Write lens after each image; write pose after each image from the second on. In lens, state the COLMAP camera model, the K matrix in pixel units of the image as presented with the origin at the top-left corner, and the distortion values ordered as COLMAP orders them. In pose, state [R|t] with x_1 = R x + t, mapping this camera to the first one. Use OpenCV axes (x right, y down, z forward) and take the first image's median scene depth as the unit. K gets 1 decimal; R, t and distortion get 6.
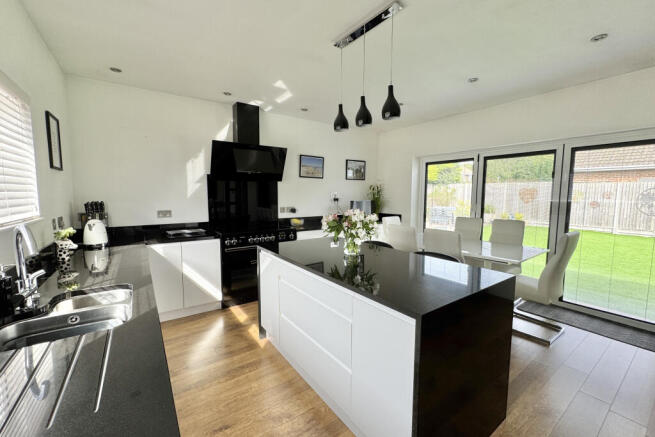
lens RADIAL K [[263.8, 0, 328.1], [0, 263.8, 217.1], [0, 0, 1]] dist [-0.011392, 0.001123]
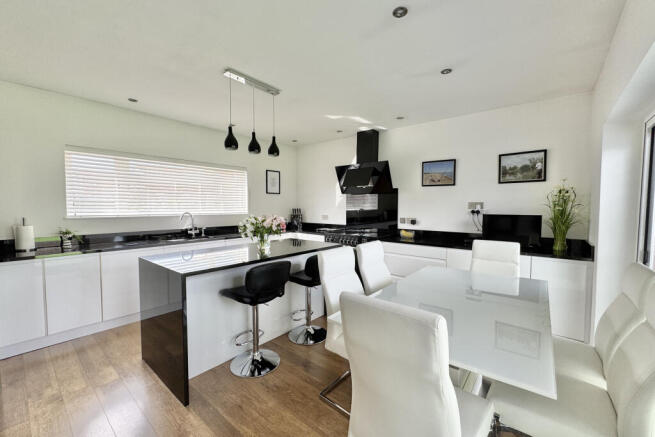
lens RADIAL K [[263.8, 0, 326.8], [0, 263.8, 218.9], [0, 0, 1]] dist [-0.011392, 0.001123]
pose [[0.255501, 0.047158, -0.965658, 0.698325], [-0.087041, 0.995876, 0.025604, -0.034077], [0.962883, 0.077510, 0.258551, 0.455446]]
